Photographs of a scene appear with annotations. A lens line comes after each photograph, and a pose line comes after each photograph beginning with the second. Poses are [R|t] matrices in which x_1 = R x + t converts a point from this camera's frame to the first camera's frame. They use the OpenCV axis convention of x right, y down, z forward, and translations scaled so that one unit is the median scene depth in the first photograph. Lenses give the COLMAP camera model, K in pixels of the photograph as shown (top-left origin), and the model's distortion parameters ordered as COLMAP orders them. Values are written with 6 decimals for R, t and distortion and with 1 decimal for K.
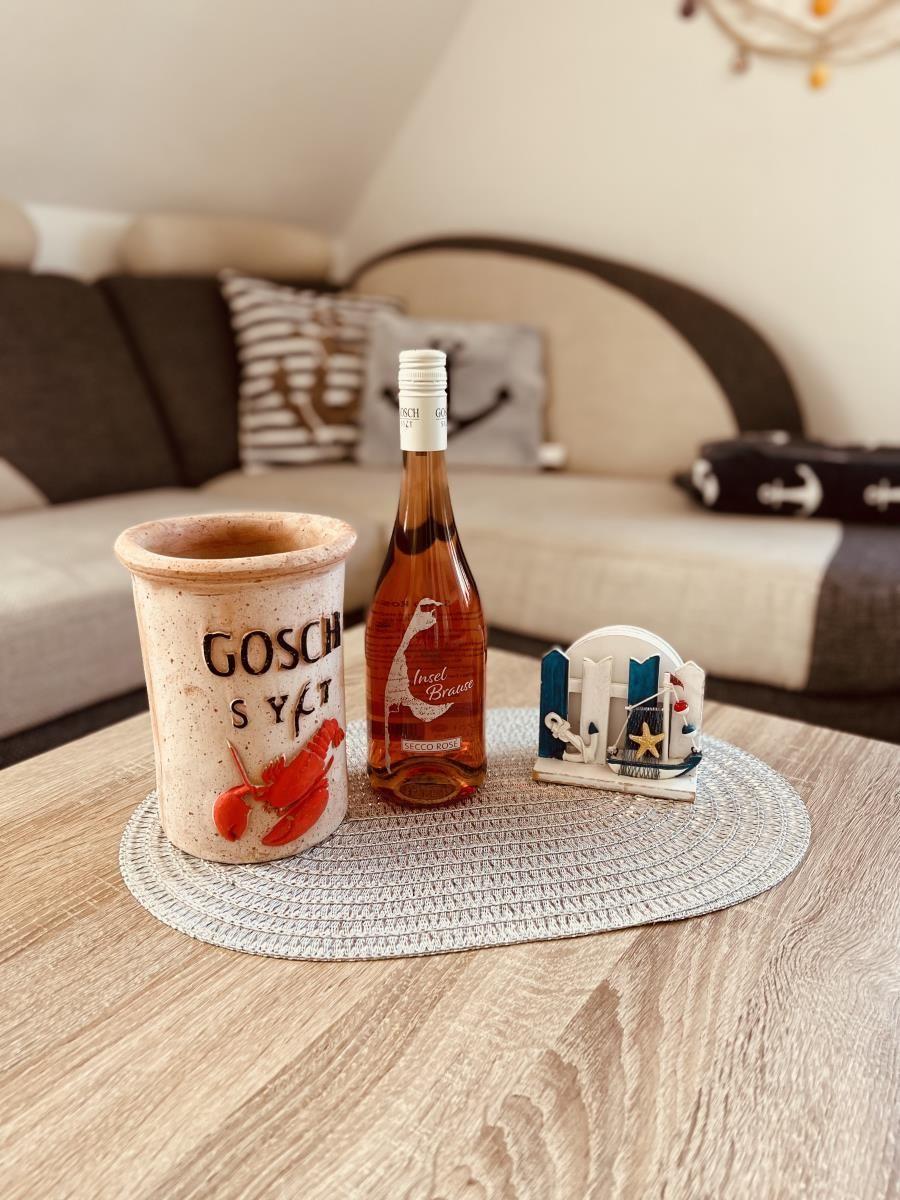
lens RADIAL K [[908.0, 0, 450.0], [0, 908.0, 600.0], [0, 0, 1]] dist [0.033695, -0.058795]
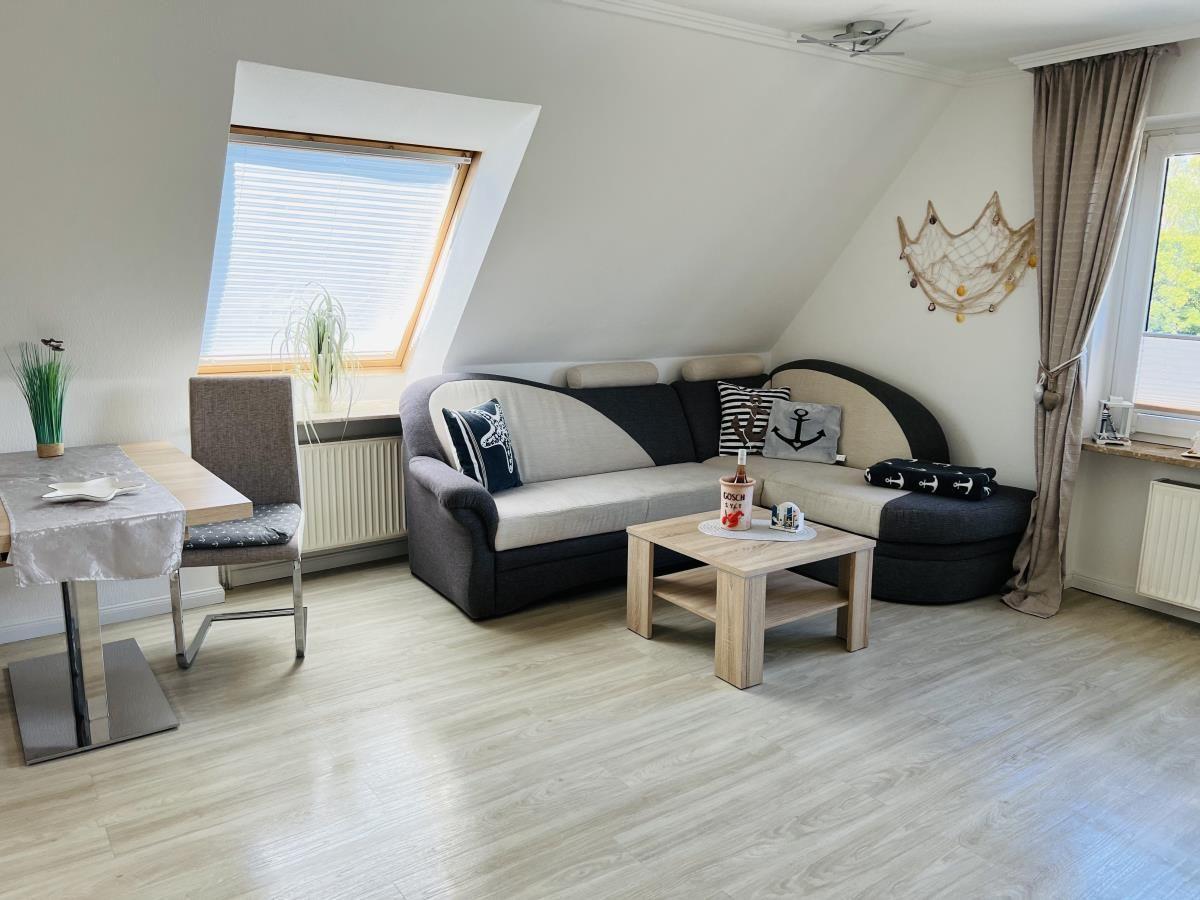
lens RADIAL K [[908.0, 0, 600.0], [0, 908.0, 450.0], [0, 0, 1]] dist [0.033695, -0.058795]
pose [[0.941692, 0.073429, -0.328365, 0.320761], [-0.108792, 0.989925, -0.090628, 0.121350], [0.318402, 0.121067, 0.940193, -1.620926]]
